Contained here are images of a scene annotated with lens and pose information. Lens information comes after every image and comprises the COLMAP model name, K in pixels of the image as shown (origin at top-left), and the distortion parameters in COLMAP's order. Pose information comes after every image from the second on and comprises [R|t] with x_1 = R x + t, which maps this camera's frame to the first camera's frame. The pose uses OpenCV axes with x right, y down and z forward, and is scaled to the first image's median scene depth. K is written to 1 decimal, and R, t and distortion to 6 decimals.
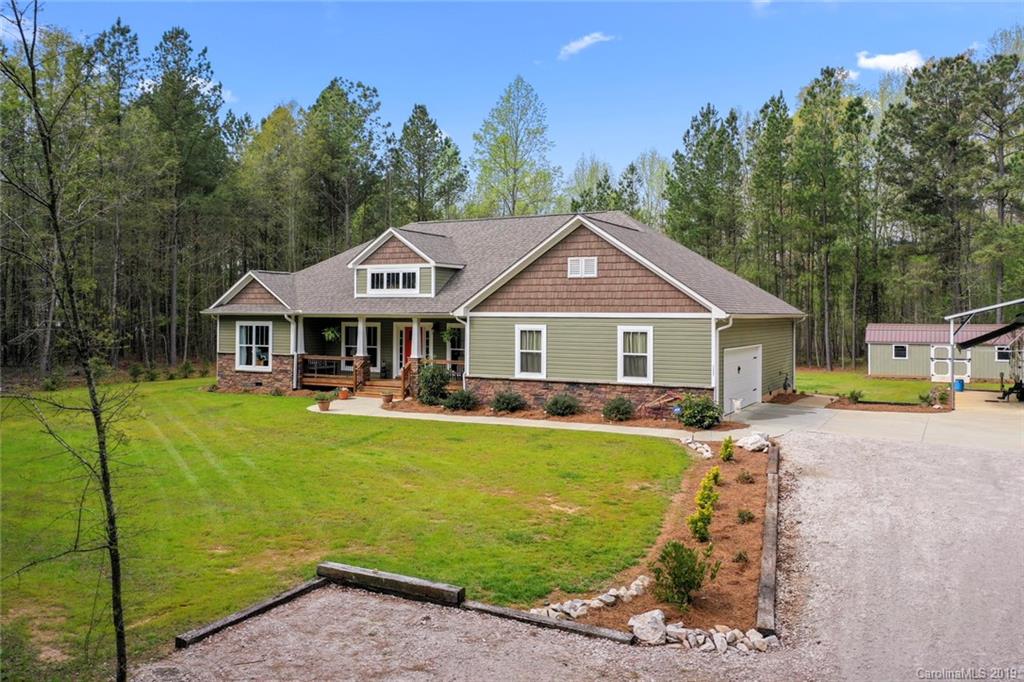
lens RADIAL K [[824.9, 0, 511.0], [0, 824.9, 309.9], [0, 0, 1]] dist [0.021183, 0.002635]
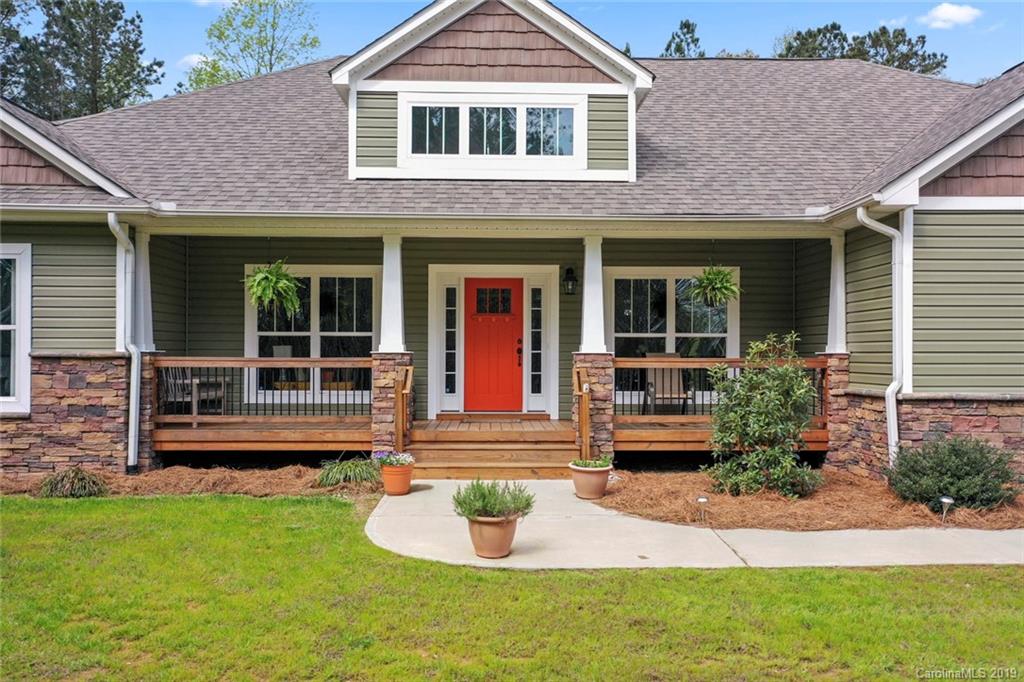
lens RADIAL K [[827.5, 0, 511.6], [0, 827.5, 349.3], [0, 0, 1]] dist [0.019060, 0.004457]
pose [[0.871007, 0.000649, 0.491271, -0.299154], [-0.001175, 0.999999, 0.000763, 0.053654], [-0.491270, -0.001242, 0.871006, 0.687553]]
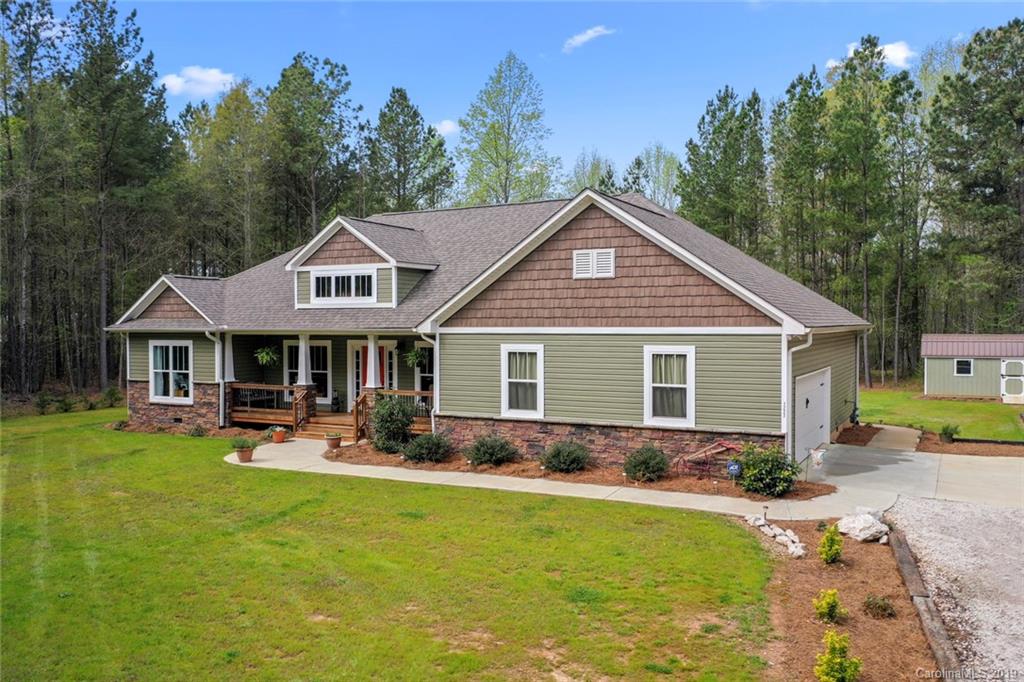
lens RADIAL K [[827.5, 0, 511.6], [0, 827.5, 349.3], [0, 0, 1]] dist [0.019060, 0.004457]
pose [[0.999959, -0.008647, 0.002566, 0.010600], [0.008550, 0.999321, 0.035847, -0.003177], [-0.002875, -0.035823, 0.999354, 0.226646]]
